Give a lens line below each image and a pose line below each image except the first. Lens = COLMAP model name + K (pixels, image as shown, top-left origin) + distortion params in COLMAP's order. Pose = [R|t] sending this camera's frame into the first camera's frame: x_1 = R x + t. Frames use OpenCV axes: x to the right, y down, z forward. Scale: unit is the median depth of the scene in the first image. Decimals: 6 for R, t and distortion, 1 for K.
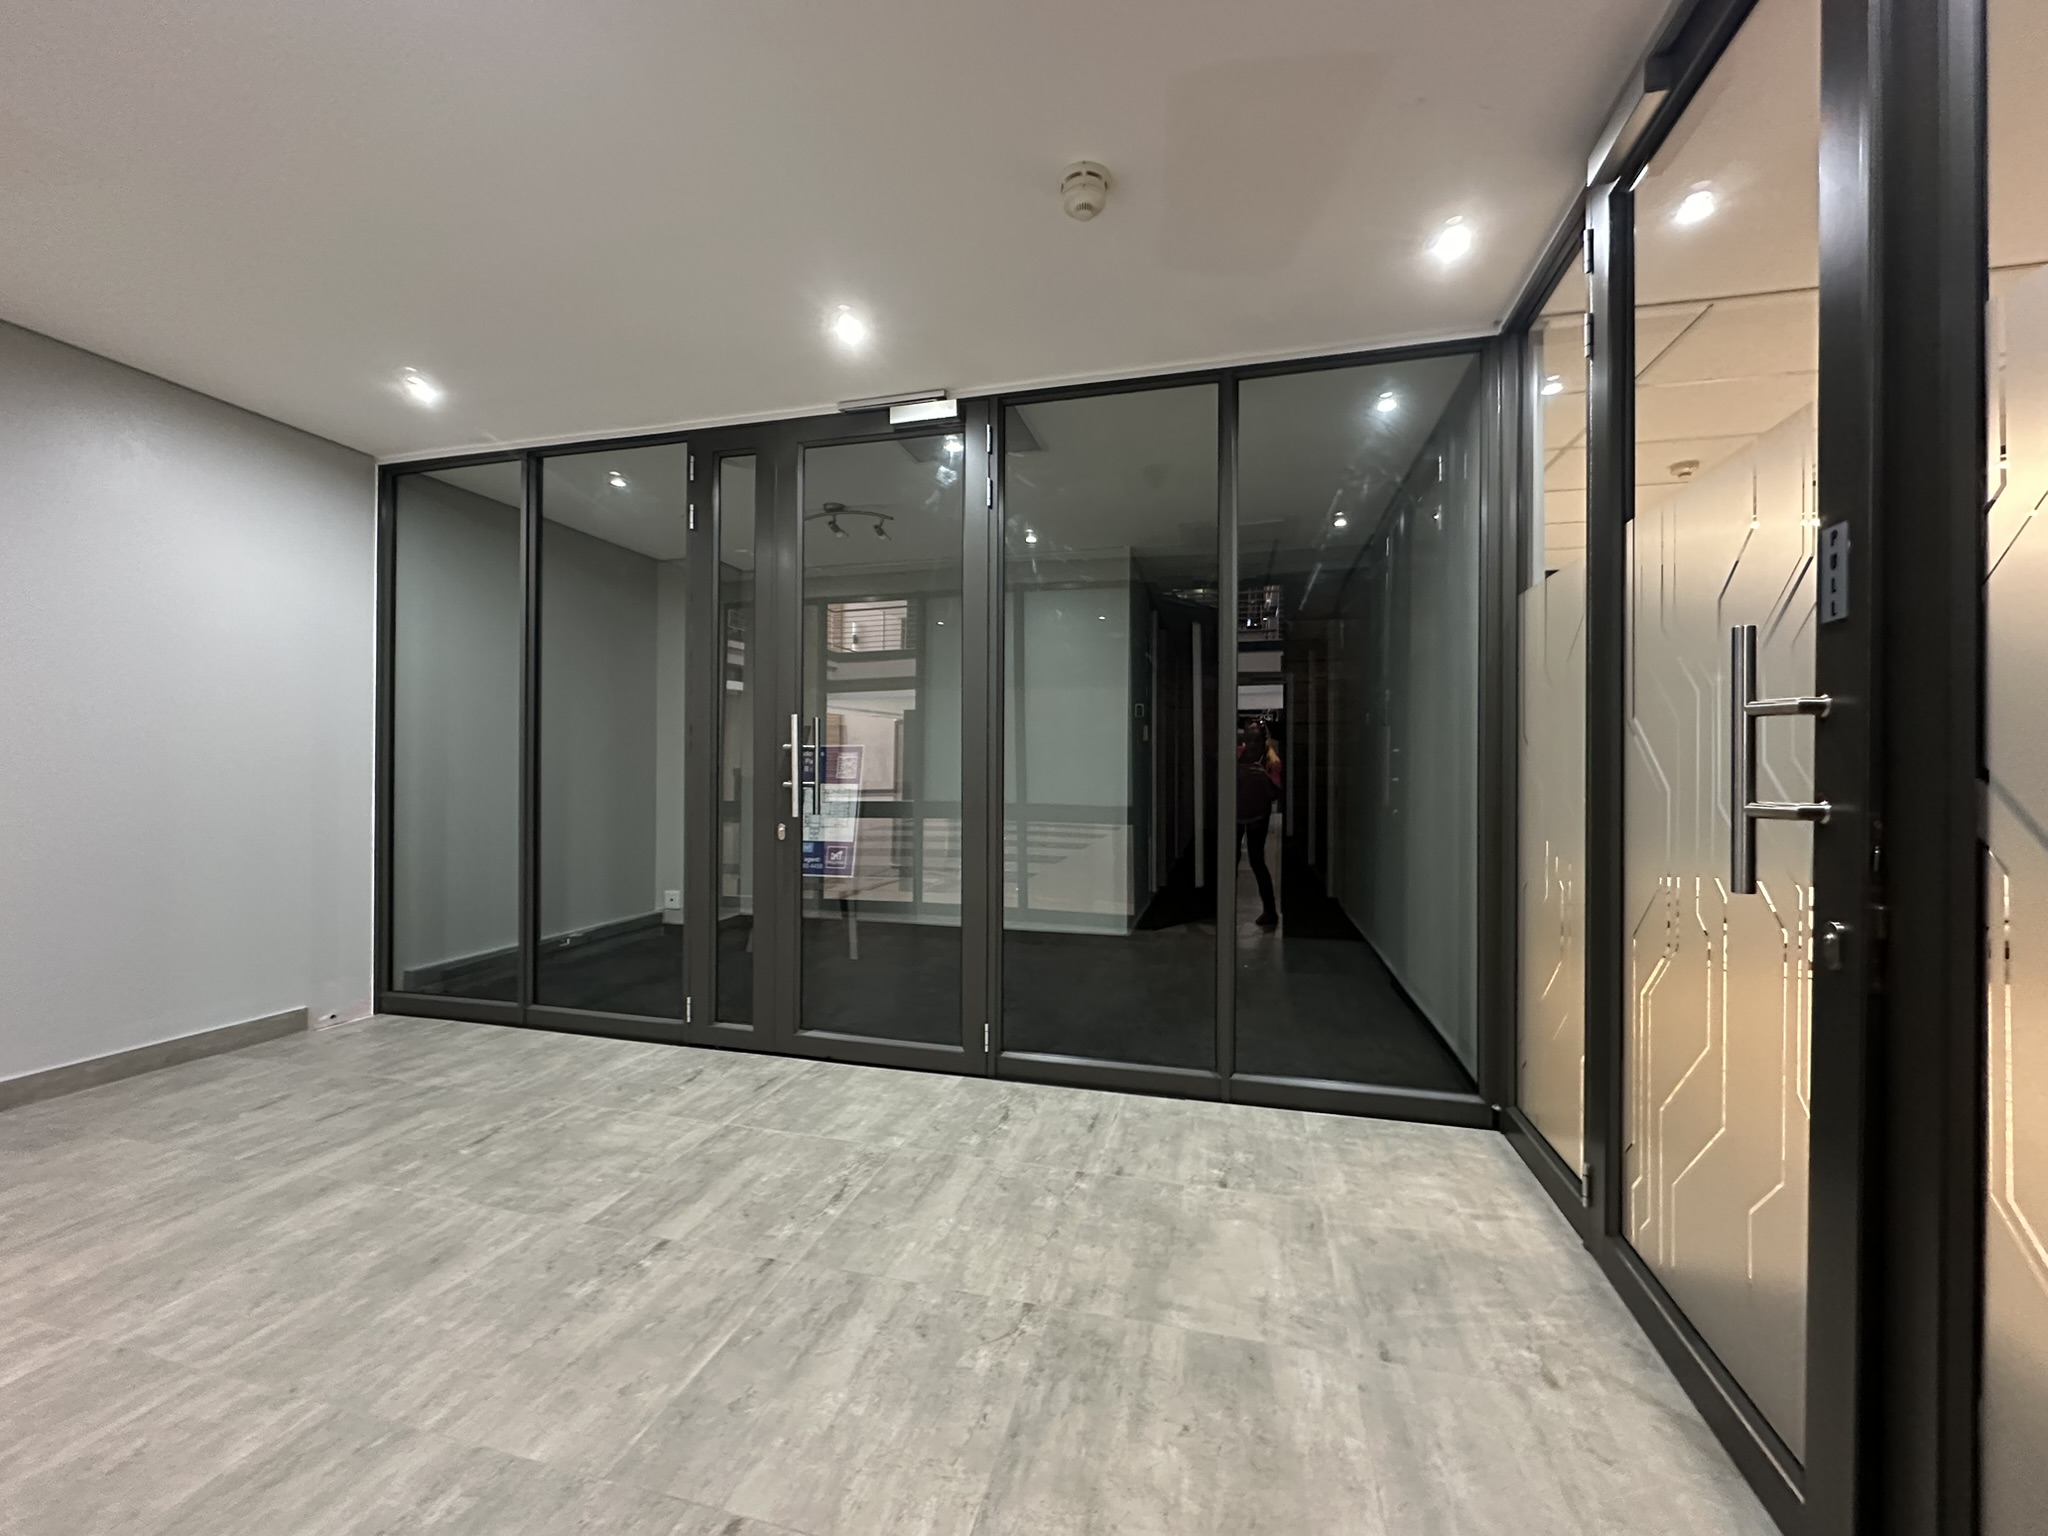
lens RADIAL K [[816.7, 0, 1023.2], [0, 816.7, 766.4], [0, 0, 1]] dist [-0.001940, 0.000287]
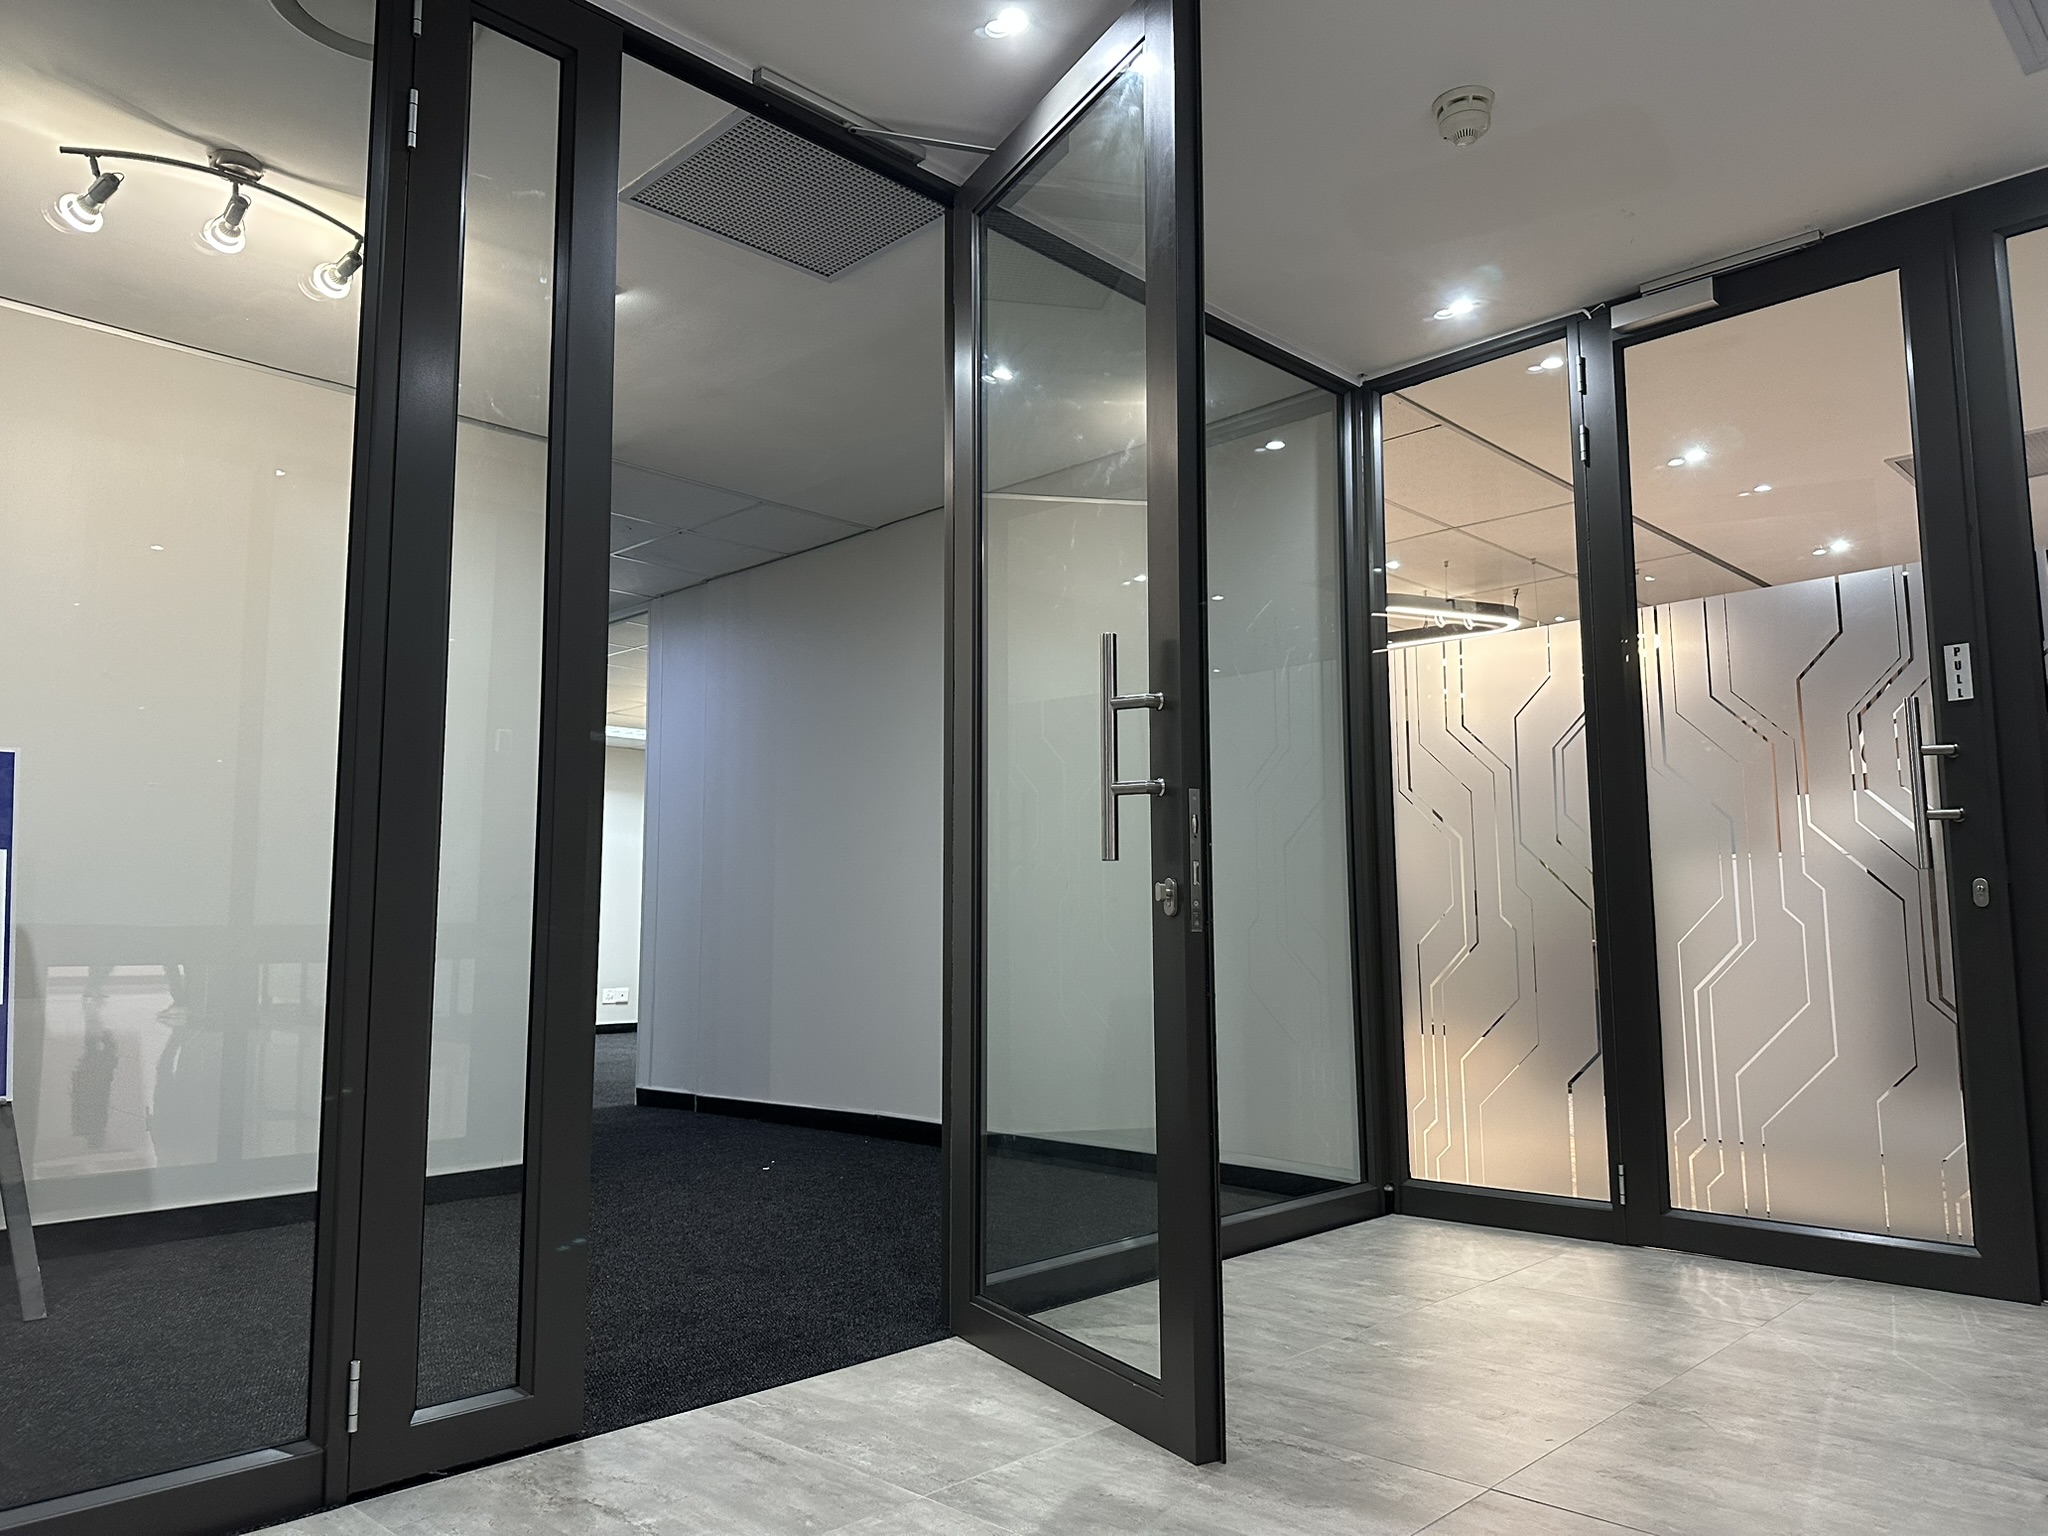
lens RADIAL K [[1441.2, 0, 1019.6], [0, 1441.2, 776.5], [0, 0, 1]] dist [-0.006187, 0.007856]
pose [[0.494865, 0.081576, 0.865132, -1.055177], [-0.002486, 0.995713, -0.092467, 0.098990], [-0.868966, 0.043608, 0.492946, 0.509845]]
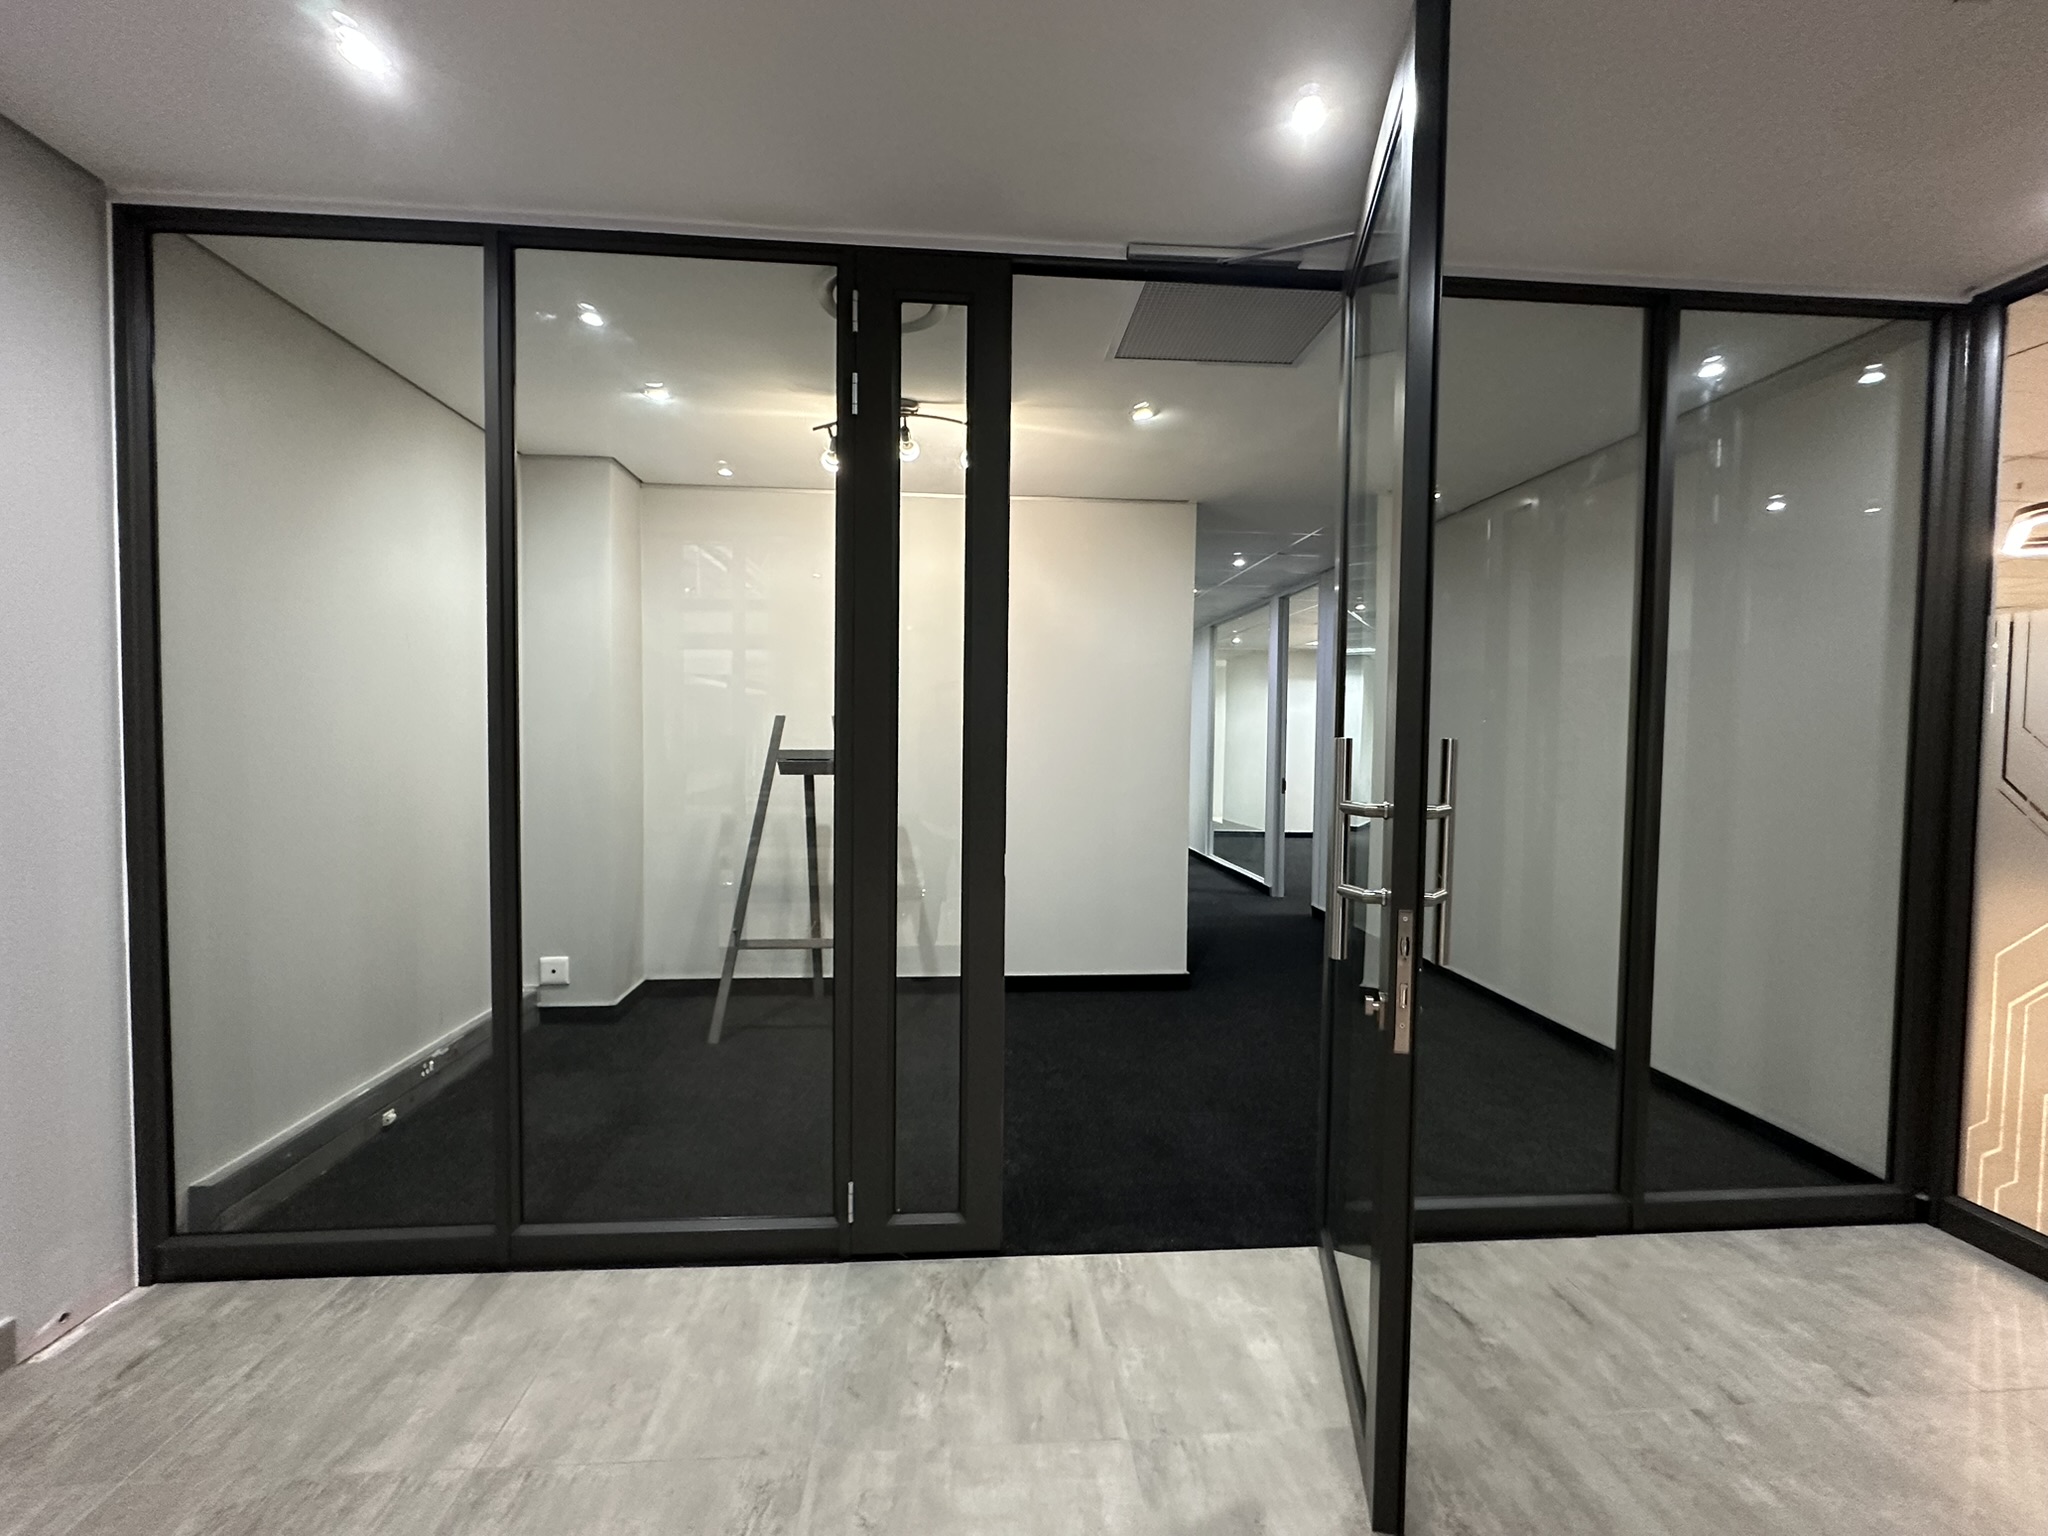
lens RADIAL K [[876.5, 0, 1020.4], [0, 876.5, 768.1], [0, 0, 1]] dist [-0.004242, 0.000979]
pose [[0.944566, -0.010364, 0.328159, -0.626744], [-0.007000, 0.998639, 0.051688, -0.086235], [-0.328248, -0.051120, 0.943207, 0.429468]]
